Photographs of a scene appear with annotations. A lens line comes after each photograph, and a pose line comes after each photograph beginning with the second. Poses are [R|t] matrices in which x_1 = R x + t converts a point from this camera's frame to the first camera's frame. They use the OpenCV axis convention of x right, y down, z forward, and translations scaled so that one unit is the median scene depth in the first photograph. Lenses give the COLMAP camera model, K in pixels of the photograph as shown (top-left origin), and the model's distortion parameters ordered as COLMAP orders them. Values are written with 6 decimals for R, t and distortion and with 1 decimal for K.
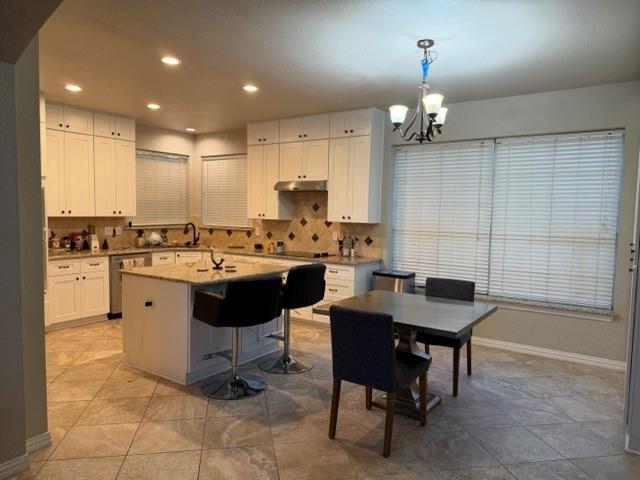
lens RADIAL K [[450.4, 0, 320.0], [0, 450.4, 240.0], [0, 0, 1]] dist [0.083047, -0.113951]
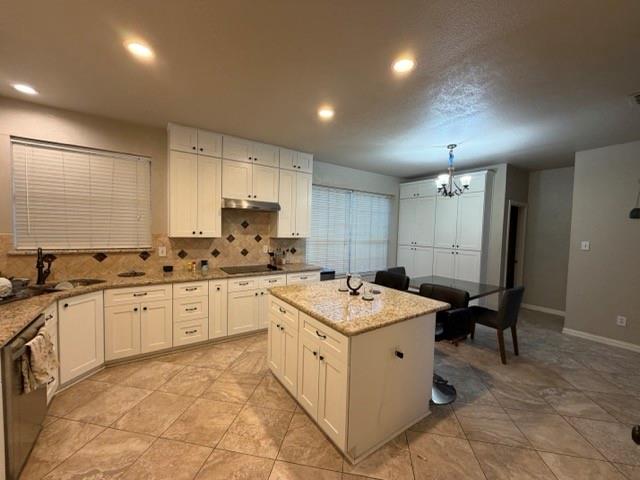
lens RADIAL K [[256.0, 0, 318.5], [0, 256.0, 238.8], [0, 0, 1]] dist [-0.001987, -0.000205]
pose [[0.358976, -0.047680, 0.932128, -0.567849], [0.040241, 0.998556, 0.035580, -0.057320], [-0.932479, 0.024737, 0.360376, 0.654697]]
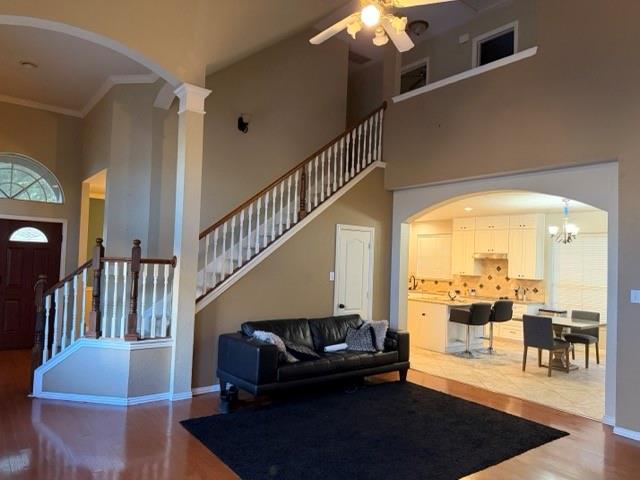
lens RADIAL K [[450.4, 0, 320.0], [0, 450.4, 240.0], [0, 0, 1]] dist [0.083047, -0.113951]
pose [[0.951139, 0.004632, -0.308727, -0.124154], [-0.039301, 0.993571, -0.106174, 0.025897], [0.306250, 0.113120, 0.945206, -0.812747]]
